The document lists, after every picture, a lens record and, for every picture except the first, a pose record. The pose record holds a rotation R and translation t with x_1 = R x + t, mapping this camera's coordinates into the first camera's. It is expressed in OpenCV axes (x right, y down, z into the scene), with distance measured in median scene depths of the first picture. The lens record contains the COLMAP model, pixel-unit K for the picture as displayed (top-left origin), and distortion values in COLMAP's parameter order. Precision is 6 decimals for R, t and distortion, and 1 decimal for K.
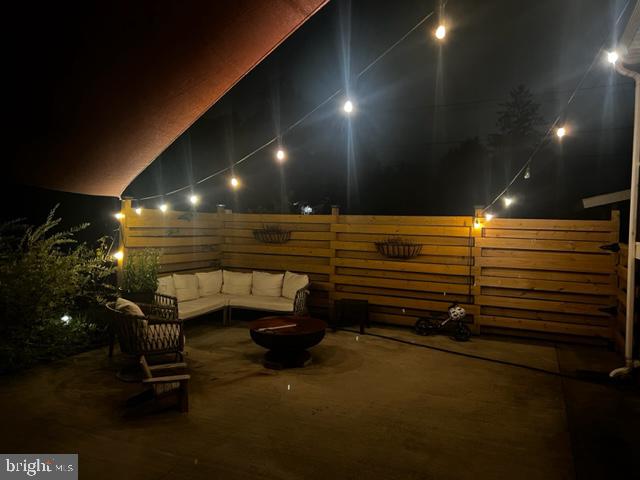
lens RADIAL K [[476.1, 0, 321.8], [0, 476.1, 242.2], [0, 0, 1]] dist [0.012856, -0.000482]
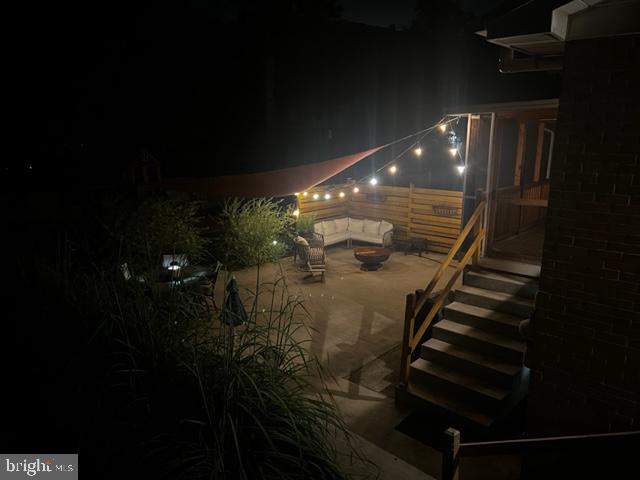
lens RADIAL K [[476.1, 0, 319.6], [0, 476.1, 239.5], [0, 0, 1]] dist [0.012856, -0.000482]
pose [[0.945279, 0.045555, -0.323068, 0.341475], [0.011388, 0.984994, 0.172210, -0.214288], [0.326065, -0.166466, 0.930575, -0.909975]]
